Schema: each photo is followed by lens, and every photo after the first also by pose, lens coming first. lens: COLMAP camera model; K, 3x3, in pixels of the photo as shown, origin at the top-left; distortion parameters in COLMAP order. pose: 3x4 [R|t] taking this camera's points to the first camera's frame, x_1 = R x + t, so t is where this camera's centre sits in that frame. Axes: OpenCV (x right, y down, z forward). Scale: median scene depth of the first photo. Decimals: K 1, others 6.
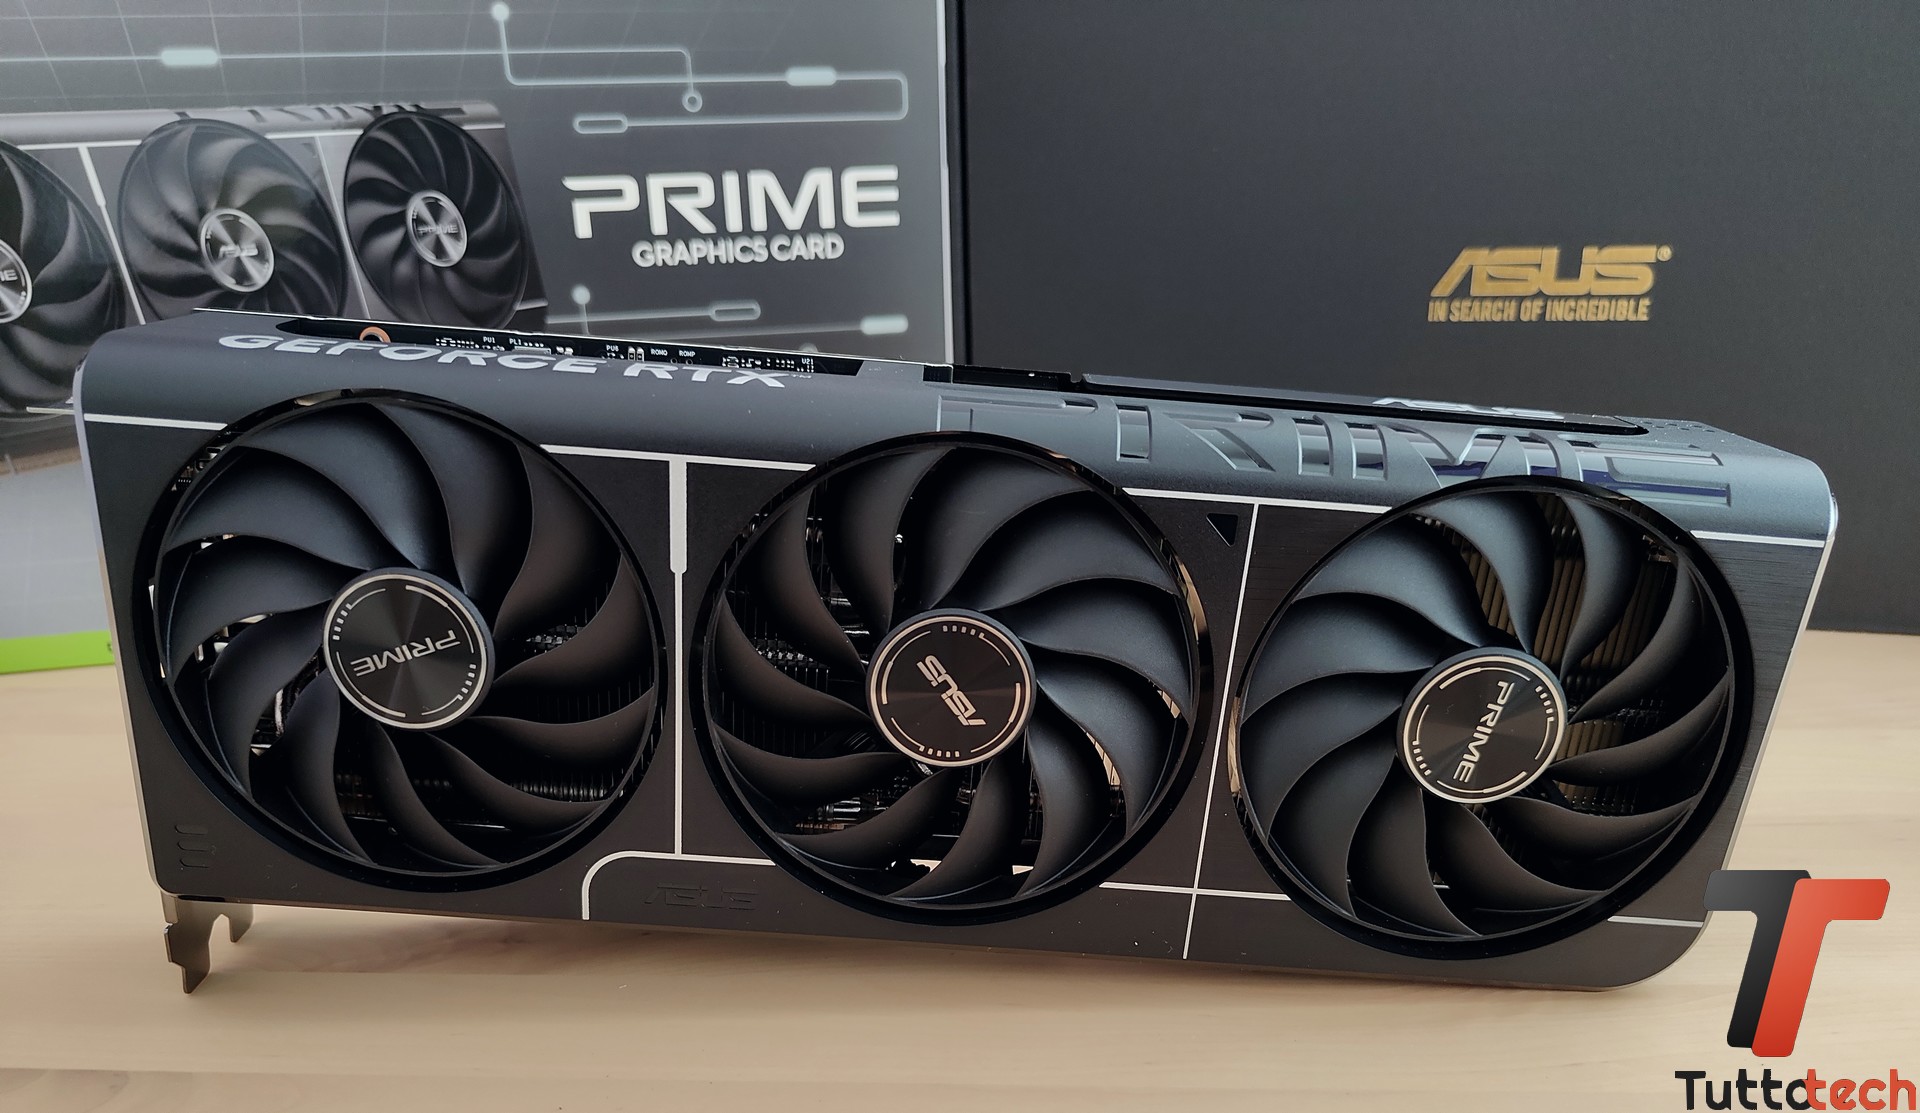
lens RADIAL K [[1445.4, 0, 923.8], [0, 1445.4, 721.2], [0, 0, 1]] dist [-0.006602, 0.001215]
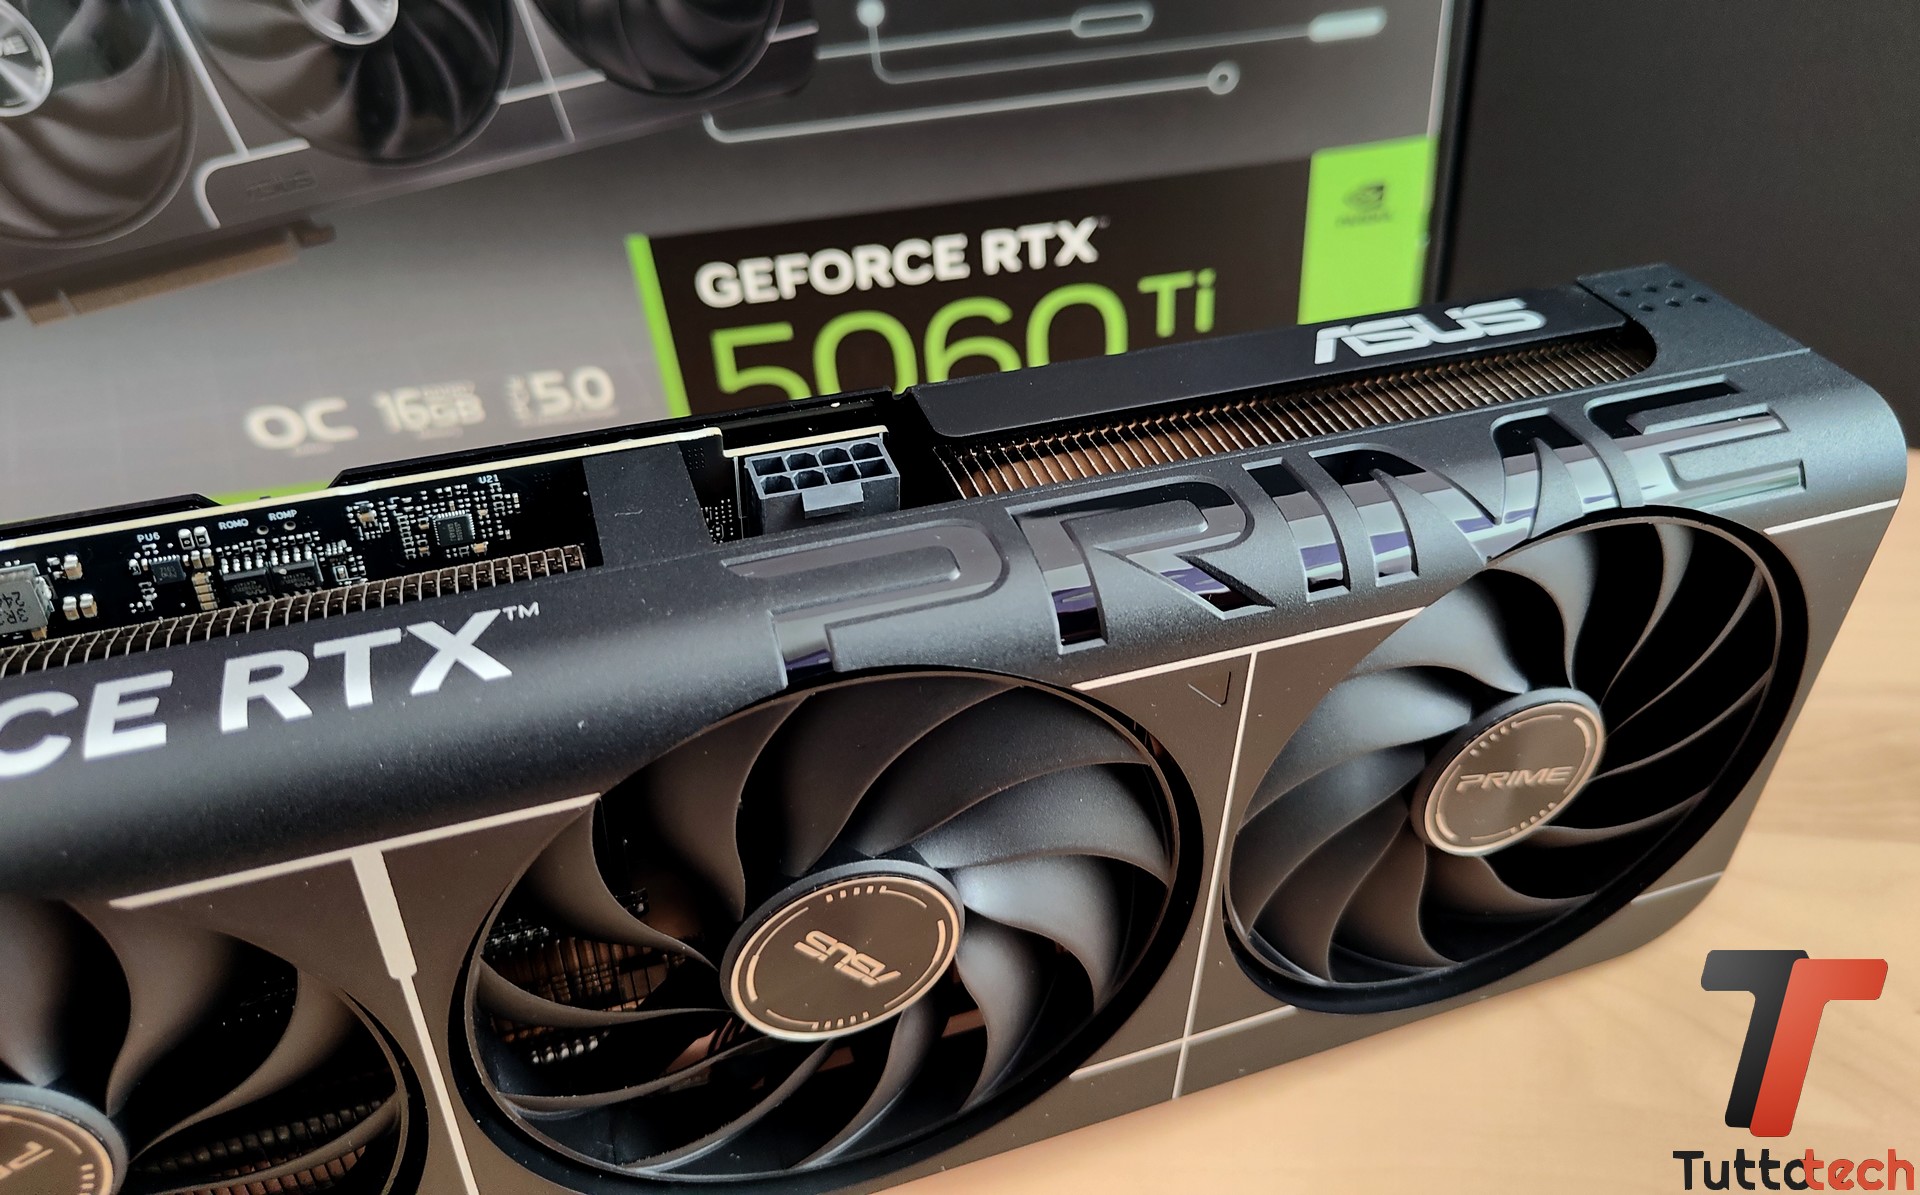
lens RADIAL K [[1527.5, 0, 956.7], [0, 1527.5, 469.2], [0, 0, 1]] dist [-0.040171, 0.008769]
pose [[0.940502, -0.234760, 0.245649, -0.054120], [0.177391, 0.955842, 0.234303, -0.394995], [-0.289807, -0.176786, 0.940616, 0.352246]]
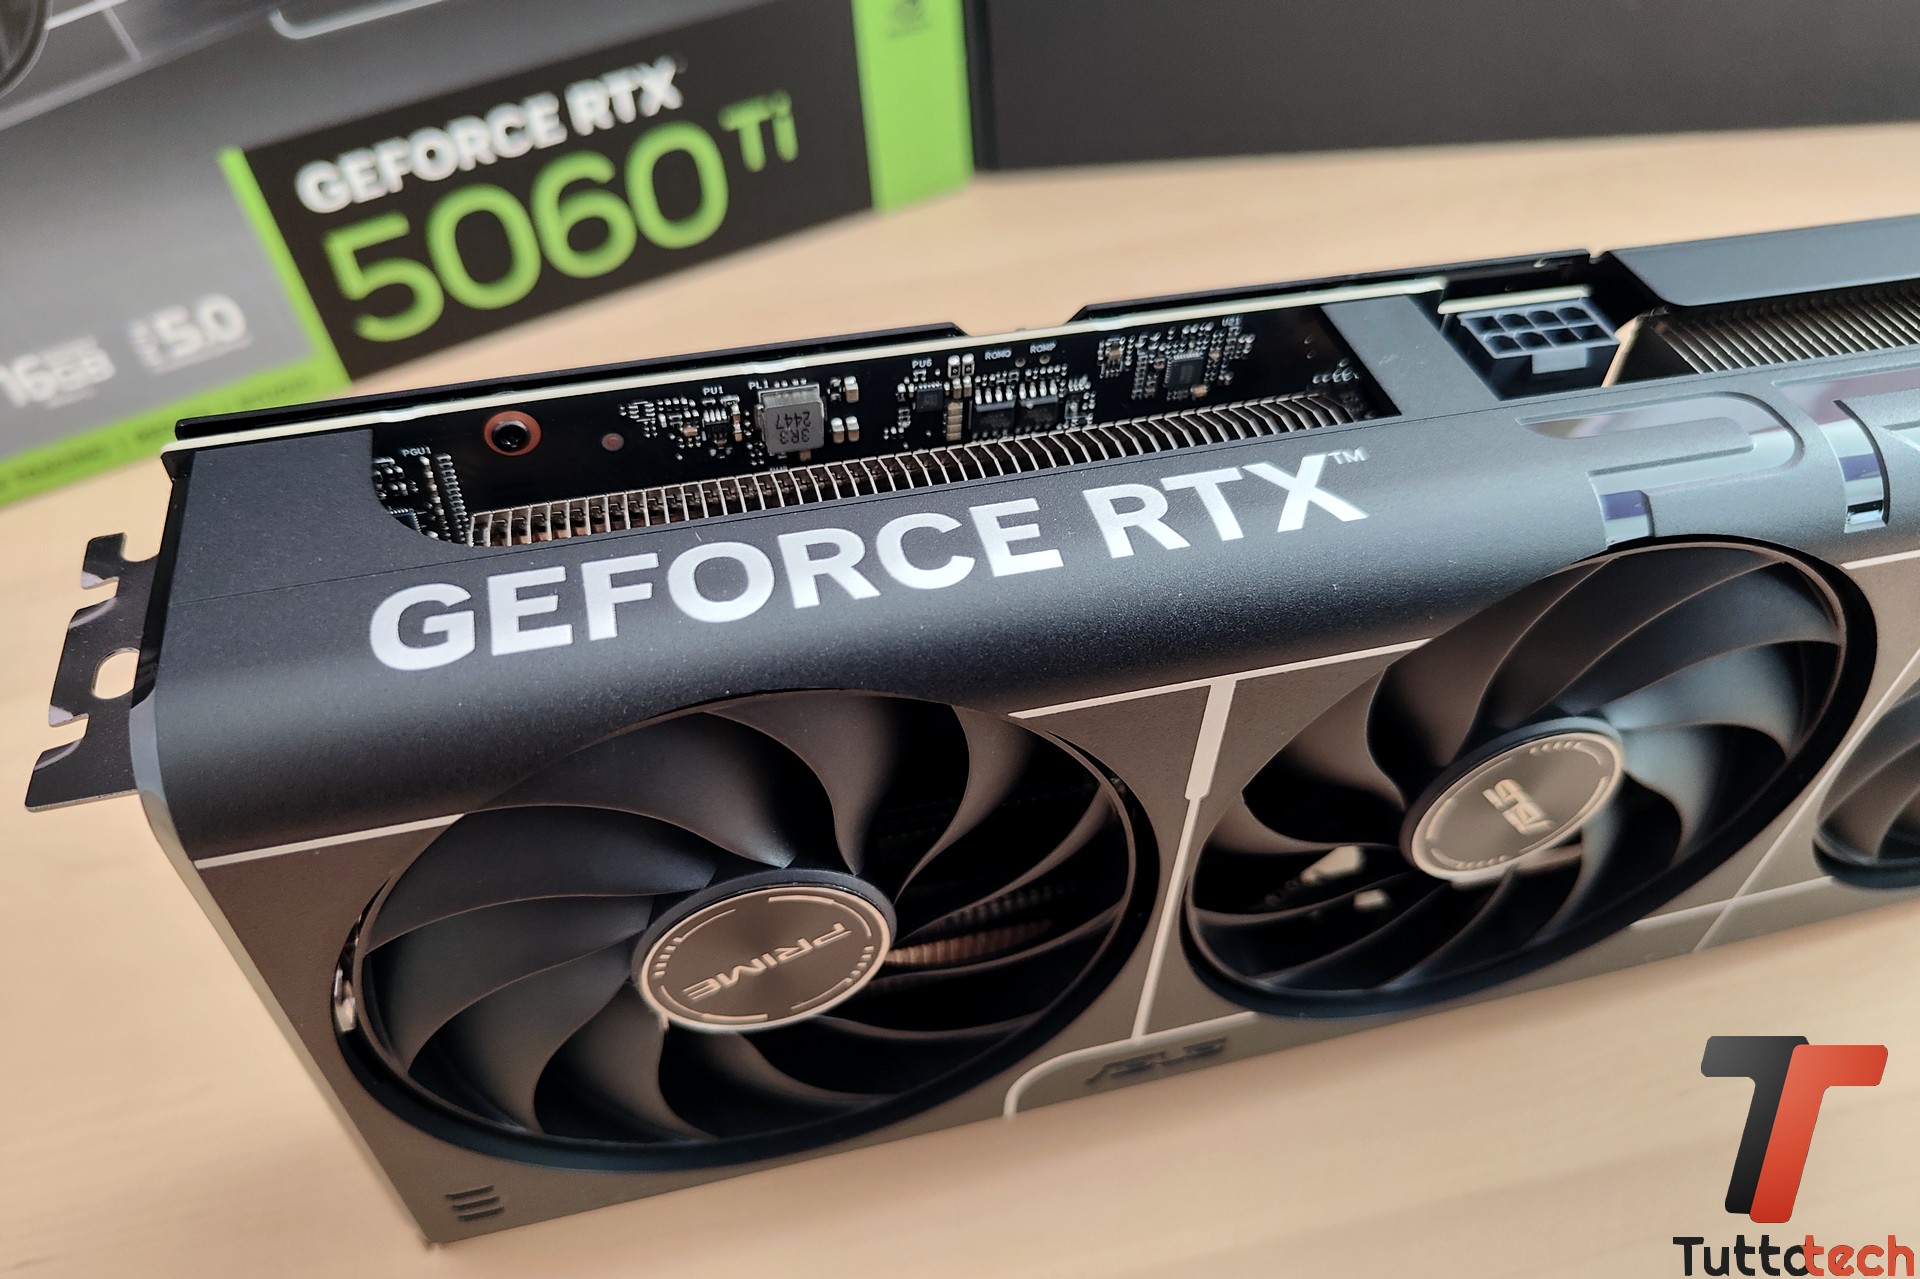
lens RADIAL K [[1467.6, 0, 947.7], [0, 1467.6, 704.9], [0, 0, 1]] dist [-0.013362, -0.009531]
pose [[0.964594, -0.226169, 0.135672, -0.338931], [0.144307, 0.883176, 0.446291, -0.427227], [-0.220759, -0.410911, 0.884544, 0.436880]]
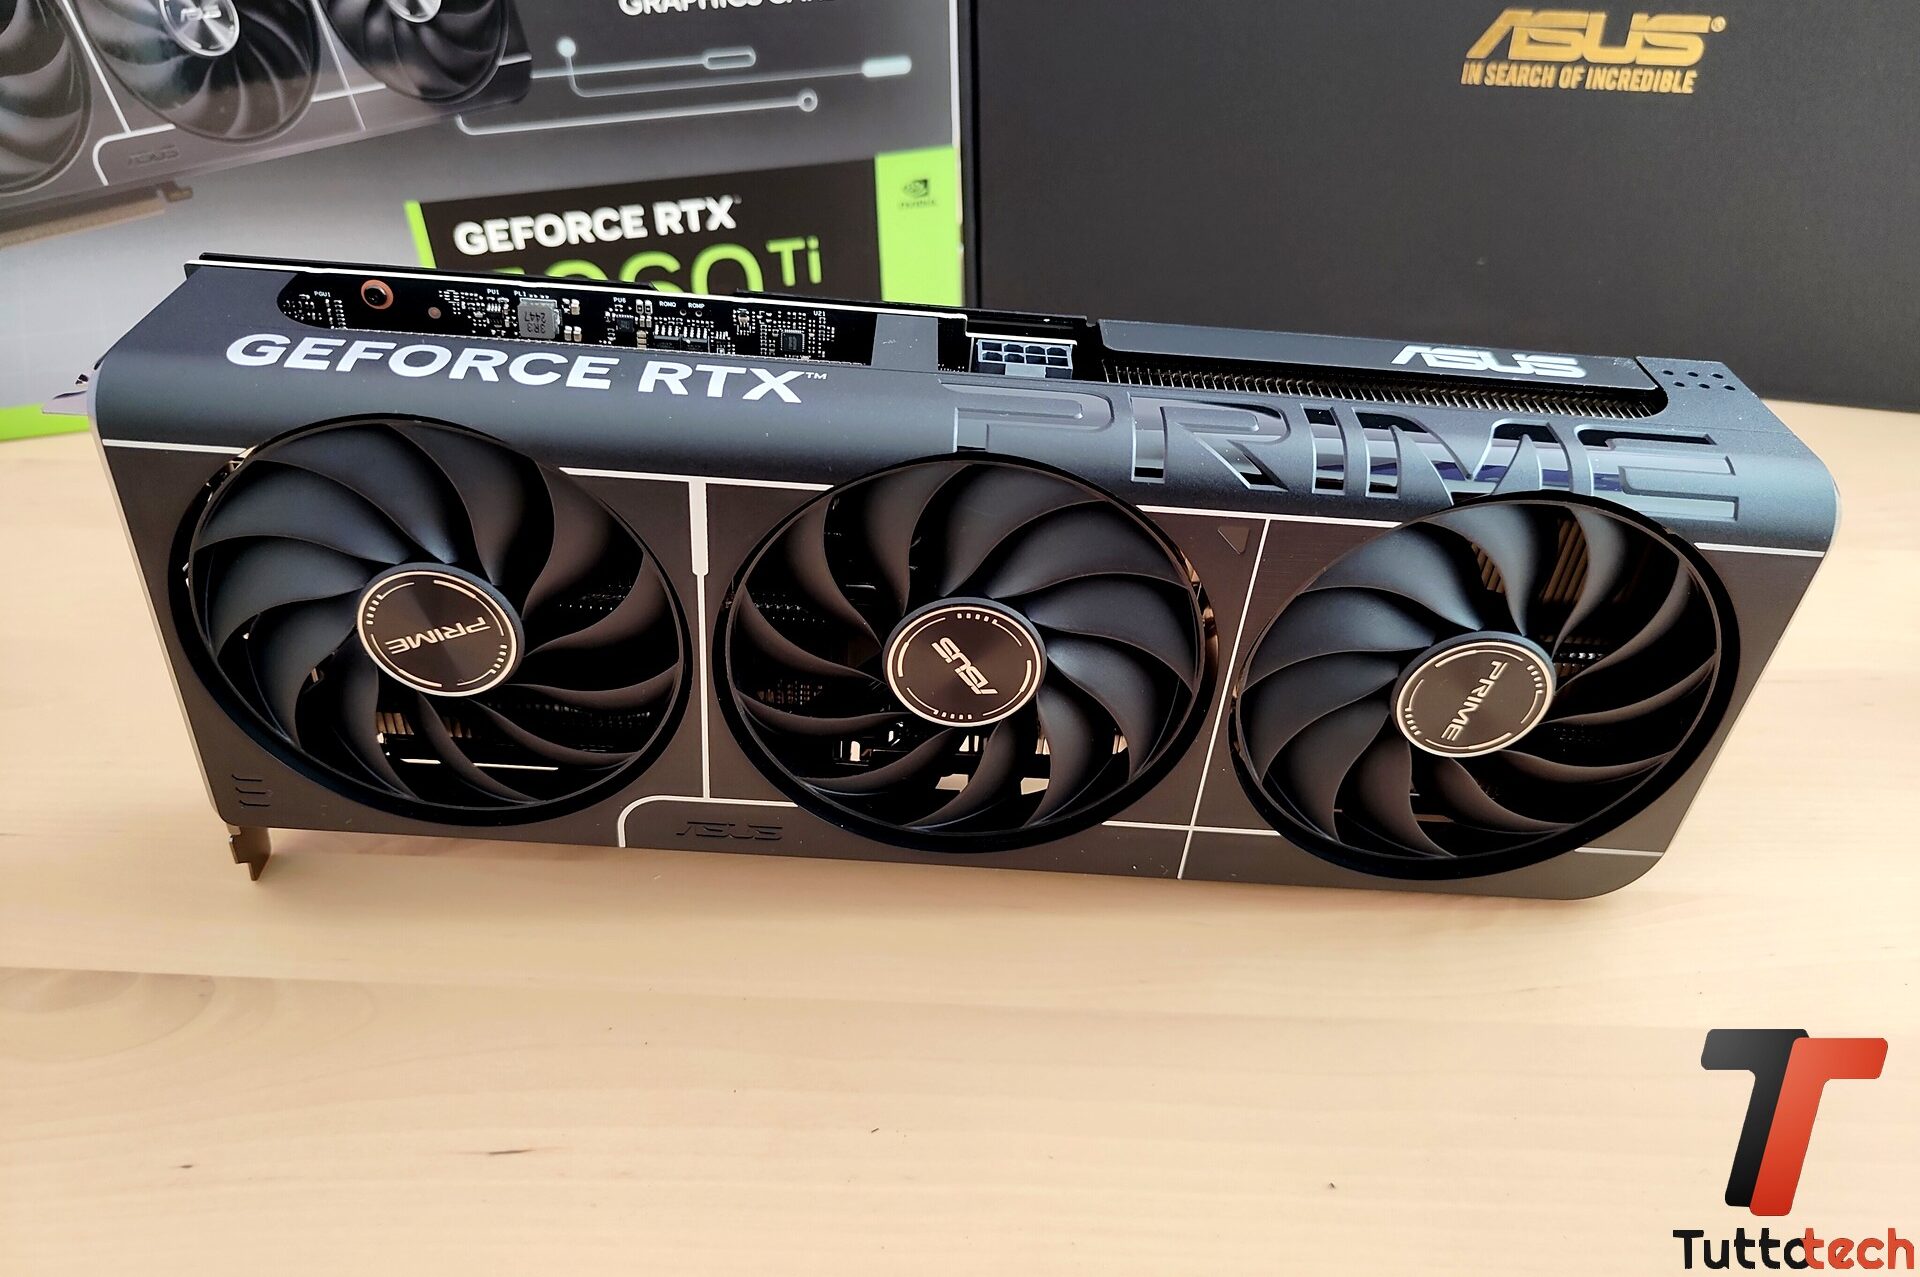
lens RADIAL K [[1435.7, 0, 915.1], [0, 1435.7, 602.4], [0, 0, 1]] dist [-0.004154, -0.005344]
pose [[0.999994, -0.001876, -0.002776, -0.013739], [0.002475, 0.972060, 0.234719, -0.305963], [0.002258, -0.234725, 0.972059, 0.006643]]
